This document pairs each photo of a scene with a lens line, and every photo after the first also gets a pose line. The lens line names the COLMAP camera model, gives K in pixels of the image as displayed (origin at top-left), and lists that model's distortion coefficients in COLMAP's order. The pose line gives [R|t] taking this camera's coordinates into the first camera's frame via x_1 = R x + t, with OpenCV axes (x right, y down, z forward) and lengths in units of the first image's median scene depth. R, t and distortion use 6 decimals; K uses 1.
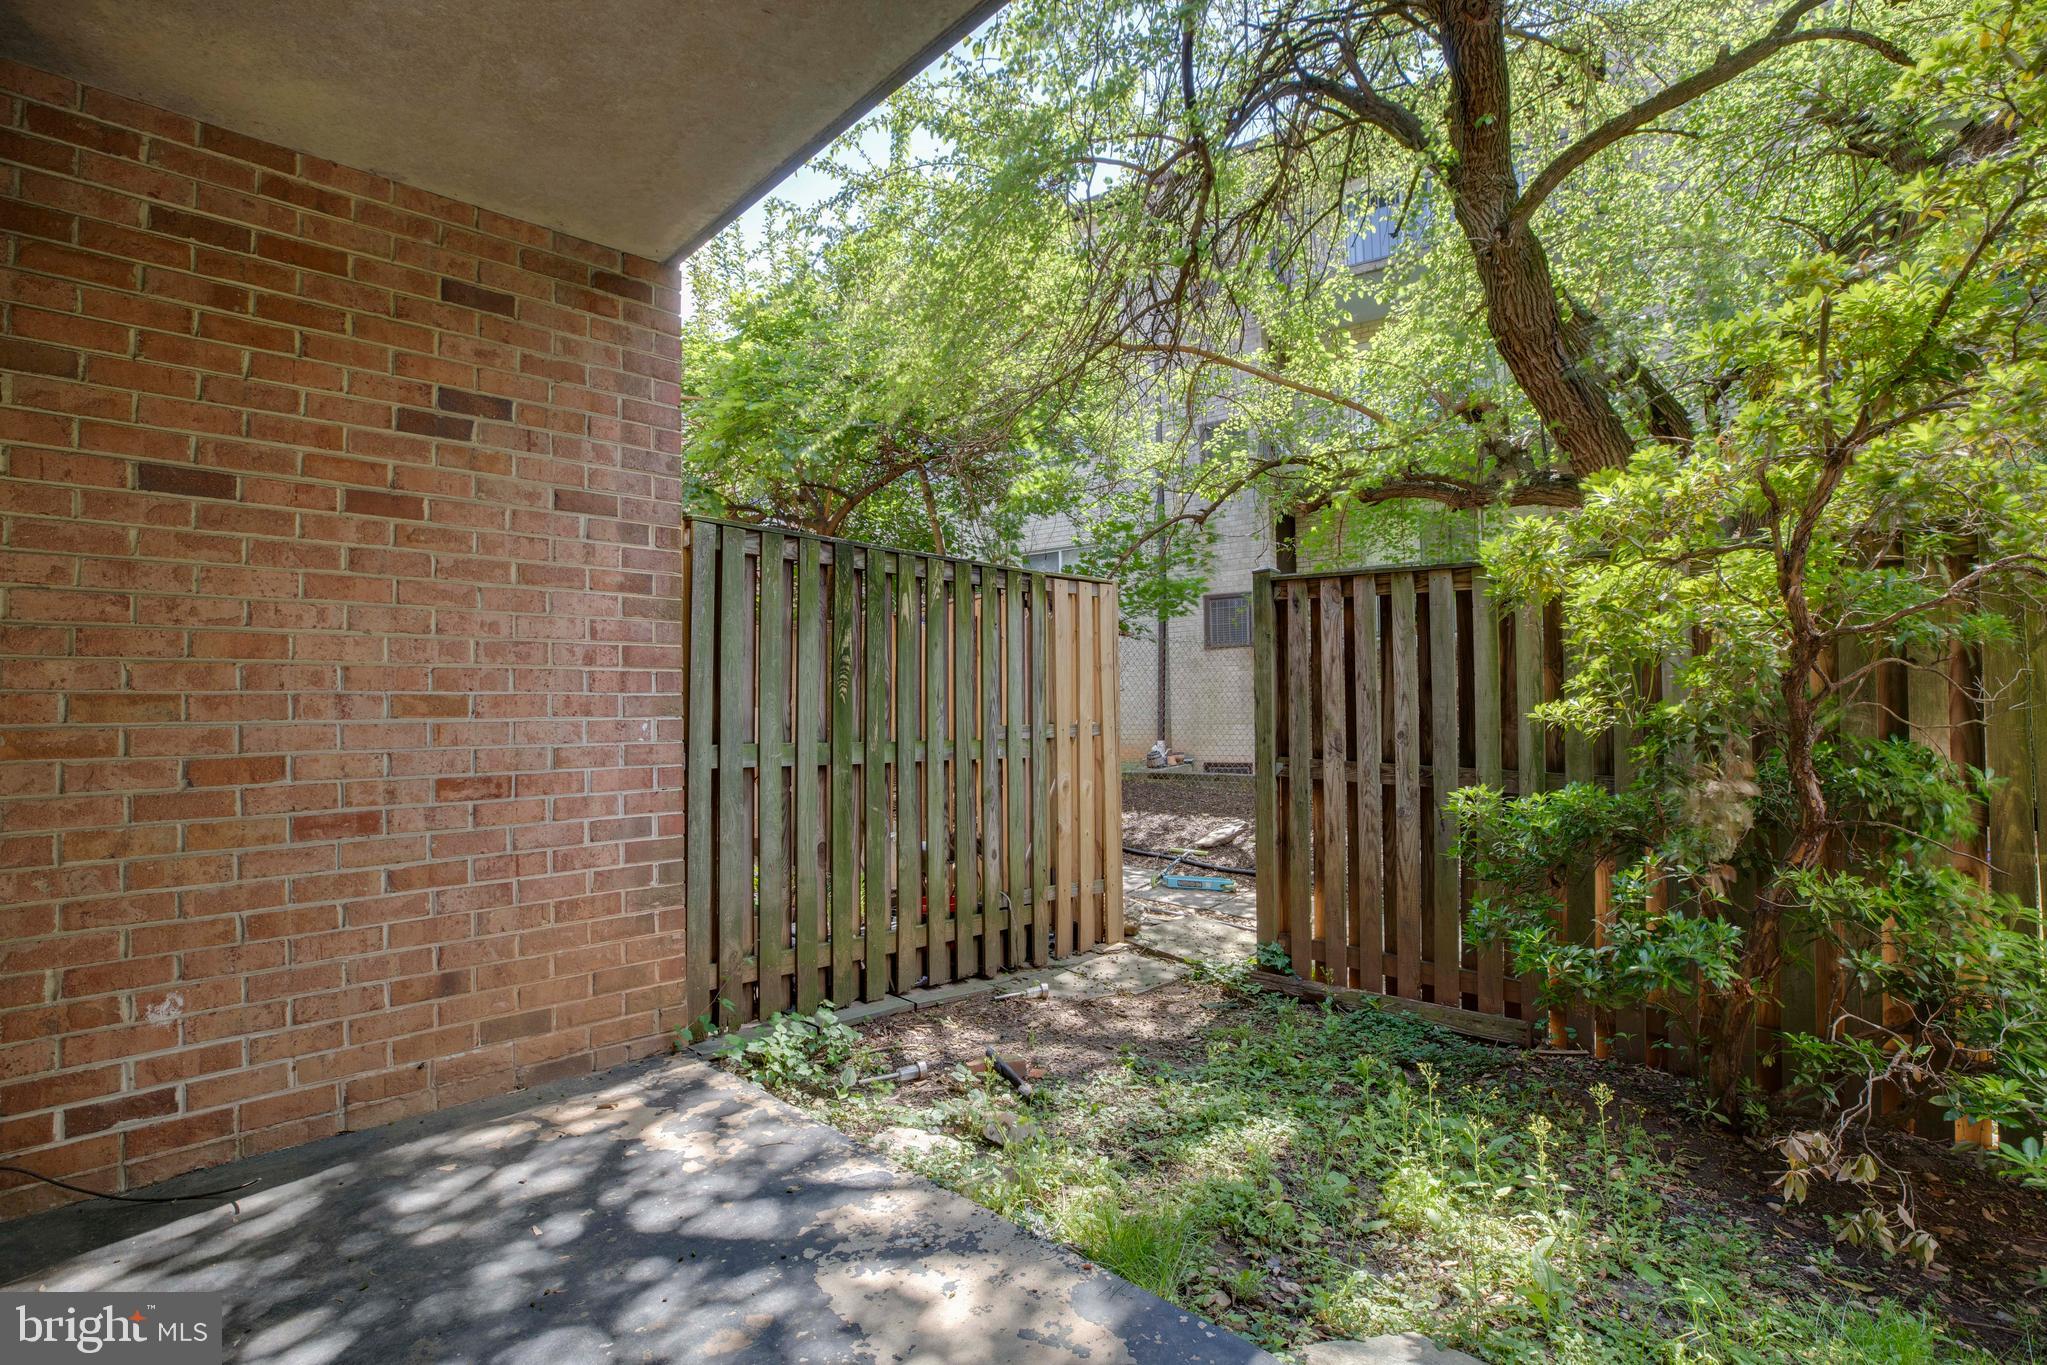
lens RADIAL K [[964.9, 0, 1022.5], [0, 964.9, 695.1], [0, 0, 1]] dist [-0.027740, 0.001993]
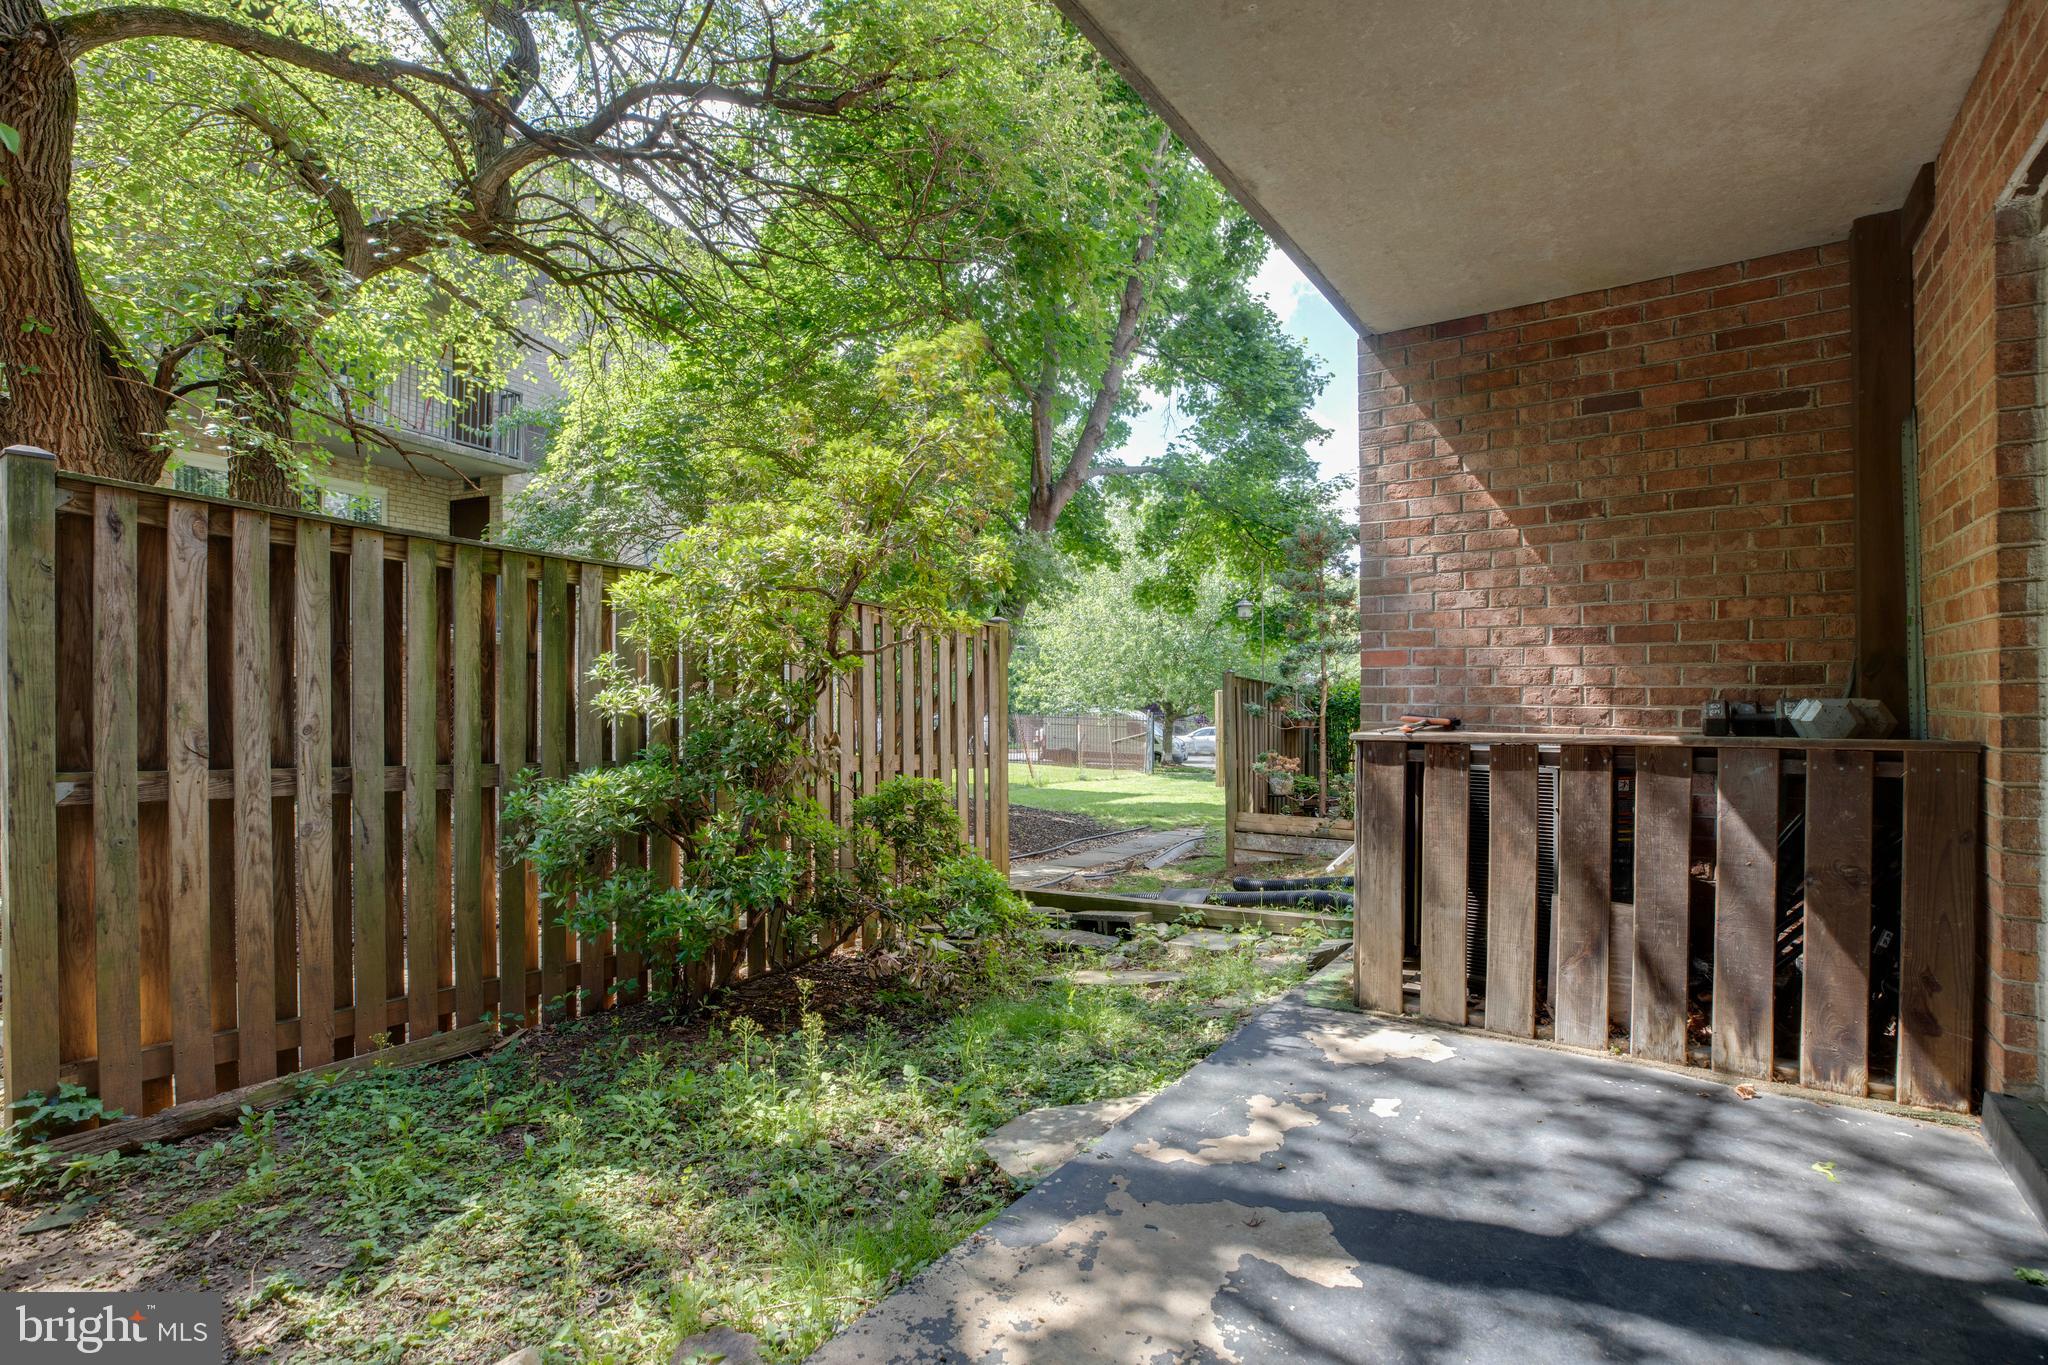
lens RADIAL K [[965.4, 0, 1032.8], [0, 965.4, 695.4], [0, 0, 1]] dist [-0.027740, 0.001993]
pose [[-0.203371, 0.025328, 0.978774, -0.654154], [-0.003333, 0.999642, -0.026561, 0.044275], [-0.979096, -0.008664, -0.203213, 0.809852]]
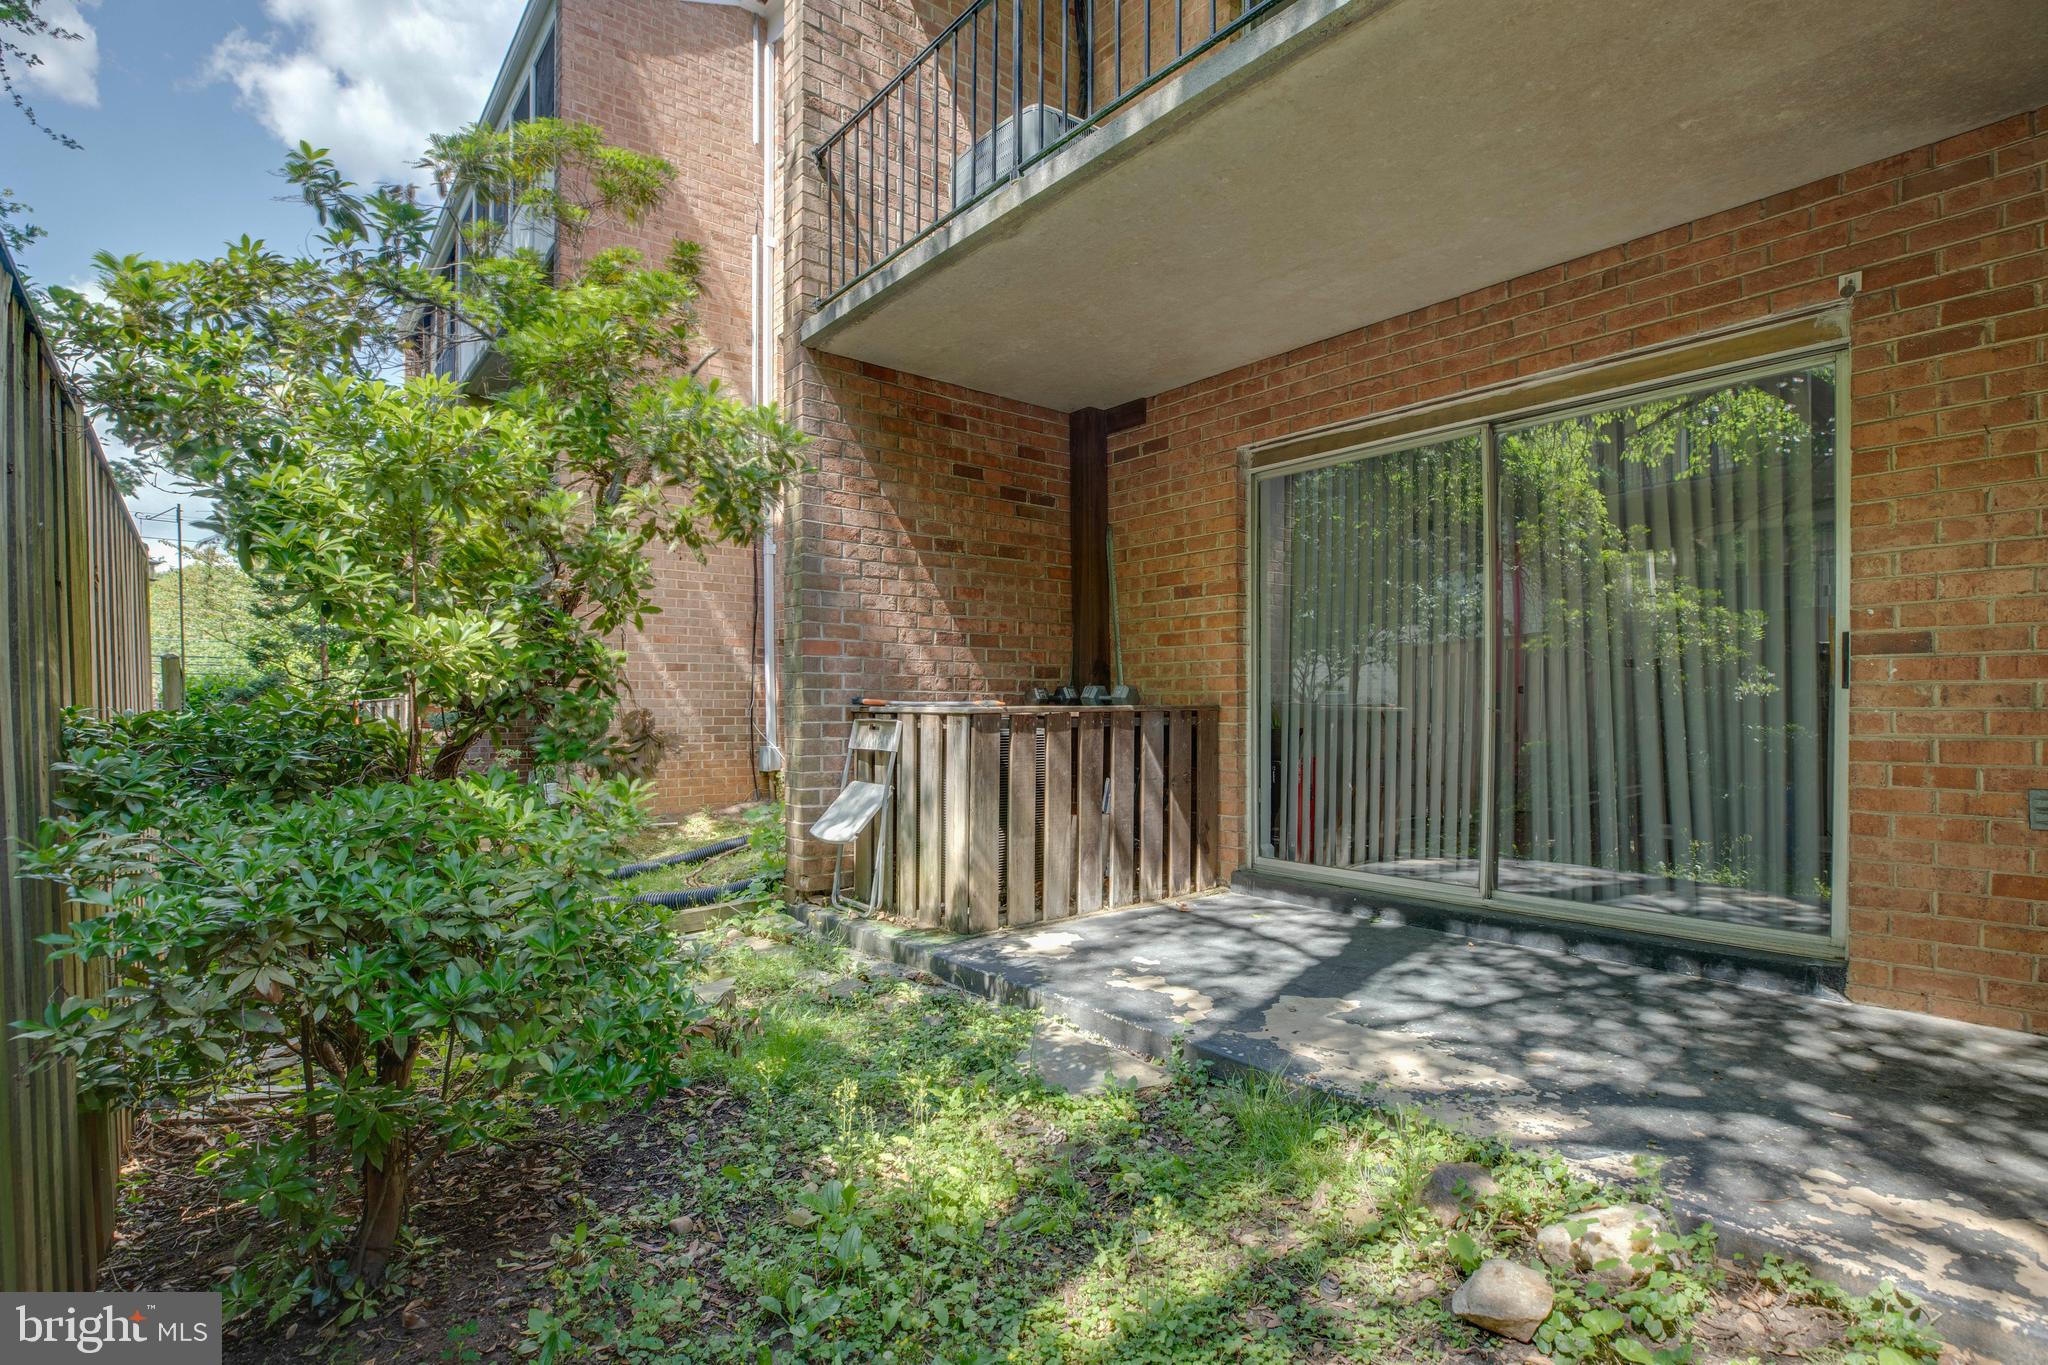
lens RADIAL K [[965.4, 0, 1066.7], [0, 965.4, 717.5], [0, 0, 1]] dist [-0.027740, 0.001993]
pose [[-0.998478, 0.028363, 0.047290, 0.224823], [0.028409, 0.999596, 0.000305, 0.076011], [-0.047262, 0.001648, -0.998881, 1.609841]]
